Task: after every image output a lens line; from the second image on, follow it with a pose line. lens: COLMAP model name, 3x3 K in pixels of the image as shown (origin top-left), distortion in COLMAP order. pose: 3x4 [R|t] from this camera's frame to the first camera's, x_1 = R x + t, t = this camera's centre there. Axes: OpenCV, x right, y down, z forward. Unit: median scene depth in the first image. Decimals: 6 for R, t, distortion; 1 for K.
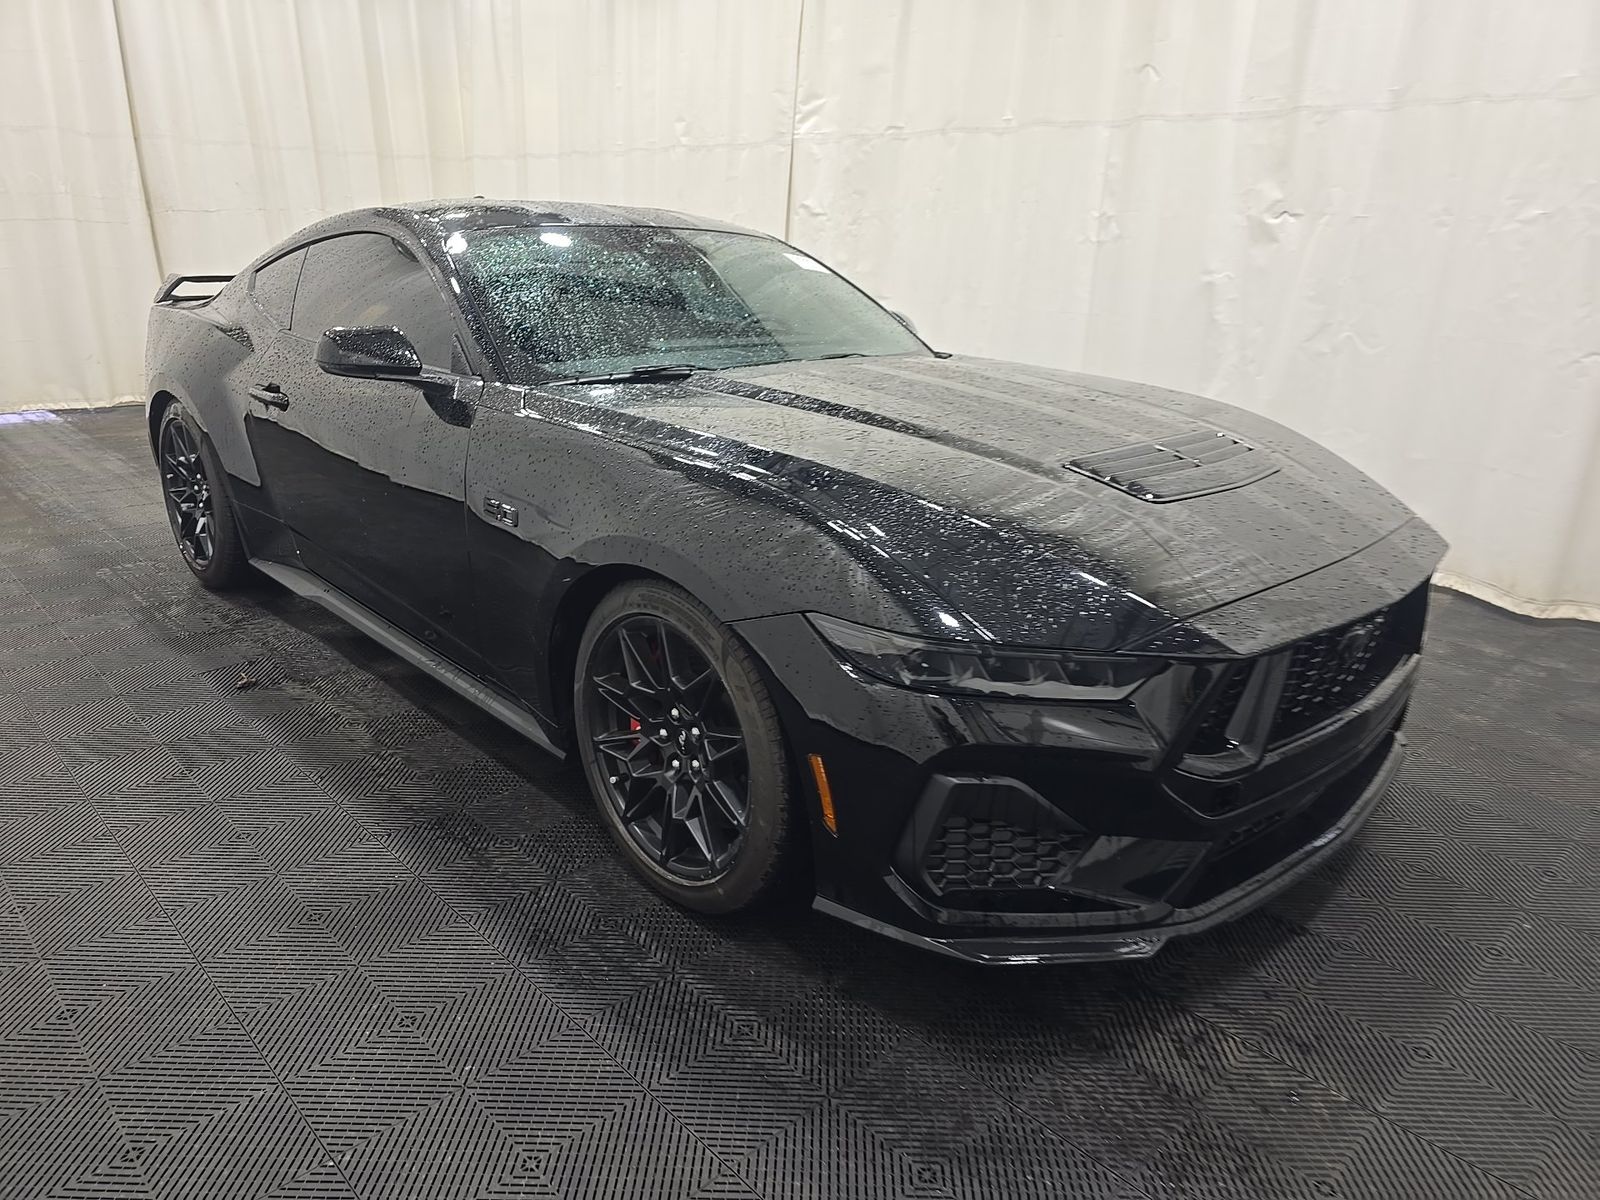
lens RADIAL K [[1071.5, 0, 814.2], [0, 1071.5, 602.4], [0, 0, 1]] dist [0.051865, -0.038048]
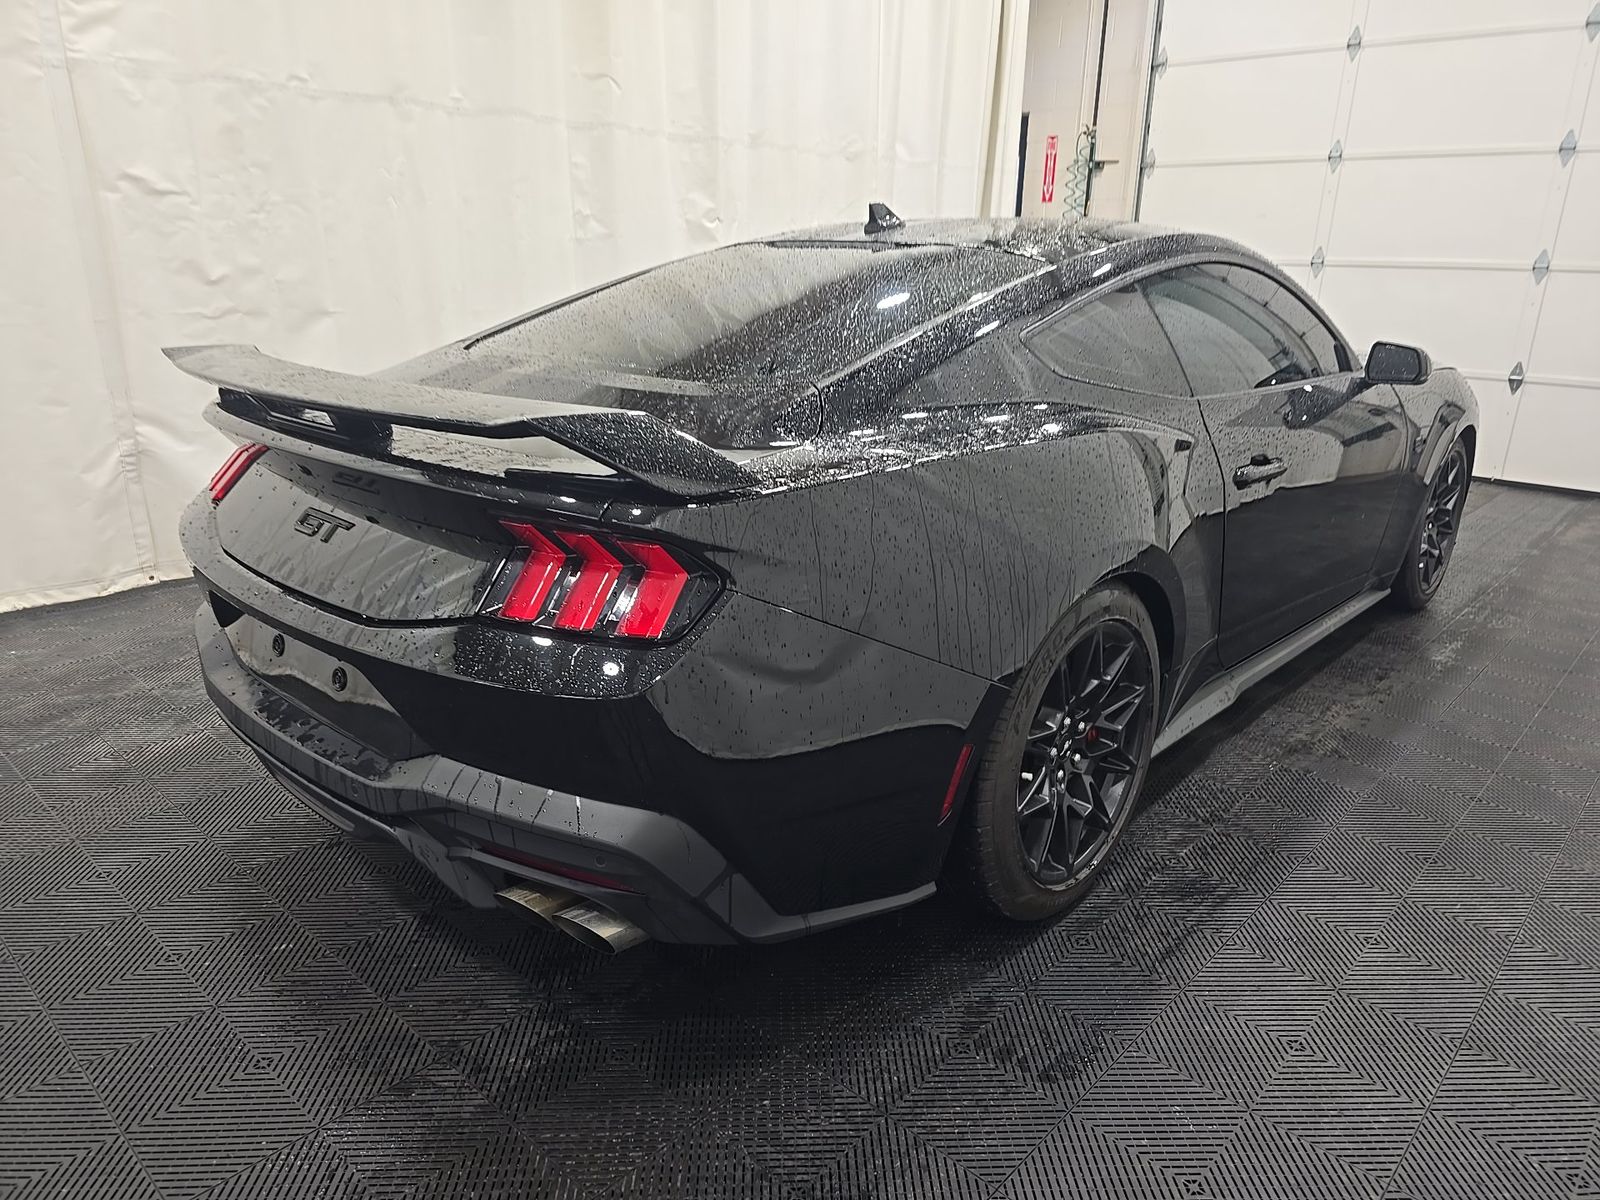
lens RADIAL K [[1071.5, 0, 814.2], [0, 1071.5, 602.4], [0, 0, 1]] dist [0.051865, -0.038048]
pose [[-0.051677, -0.331695, 0.941970, -0.787943], [0.307441, 0.892138, 0.331014, -0.280628], [-0.950163, 0.306706, 0.055874, 0.790246]]
